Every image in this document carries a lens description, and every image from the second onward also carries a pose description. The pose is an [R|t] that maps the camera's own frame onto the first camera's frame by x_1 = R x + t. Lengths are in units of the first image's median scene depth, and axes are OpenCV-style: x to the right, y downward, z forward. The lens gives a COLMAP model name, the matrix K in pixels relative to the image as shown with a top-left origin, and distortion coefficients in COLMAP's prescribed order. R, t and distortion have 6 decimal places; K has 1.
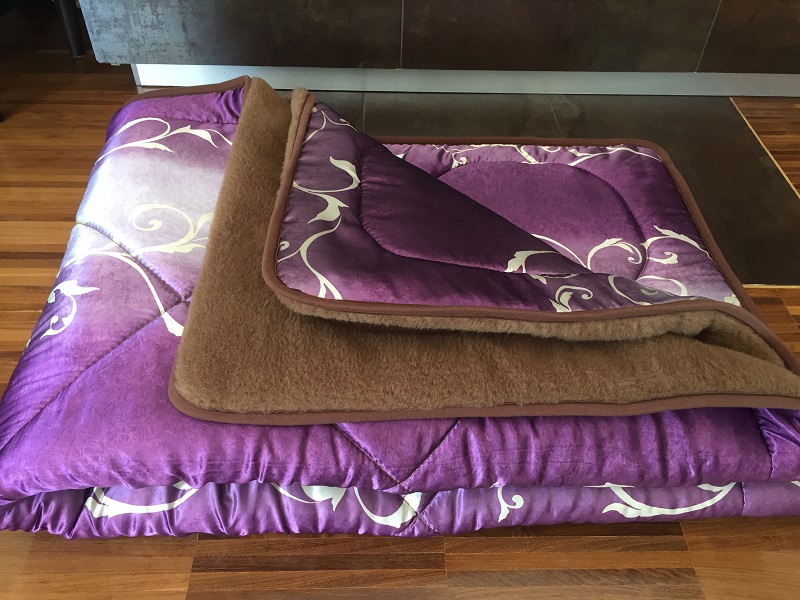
lens RADIAL K [[693.3, 0, 403.9], [0, 693.3, 296.8], [0, 0, 1]] dist [0.090027, -0.137437]
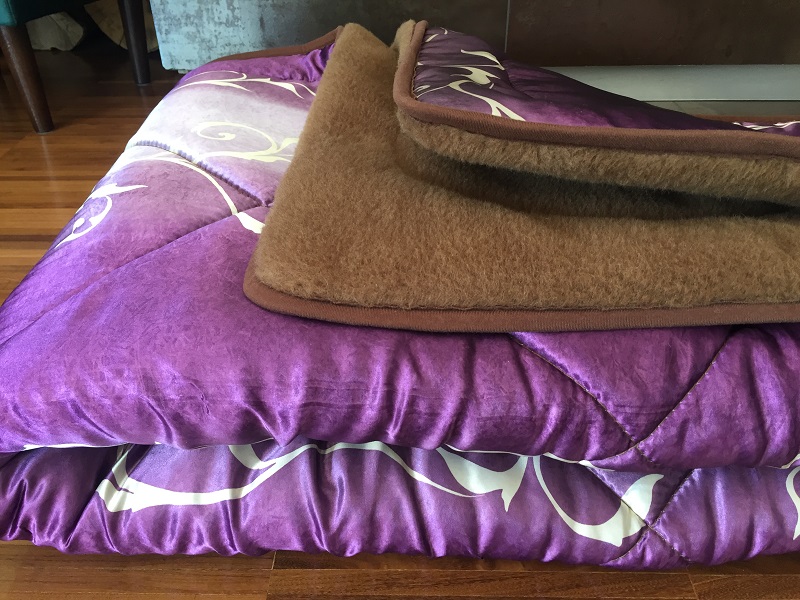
lens RADIAL K [[693.3, 0, 402.4], [0, 693.3, 298.6], [0, 0, 1]] dist [0.090027, -0.137437]
pose [[0.997973, -0.012078, -0.062483, -0.148997], [-0.001398, 0.977426, -0.211274, 0.257501], [0.063624, 0.210933, 0.975428, 0.387493]]
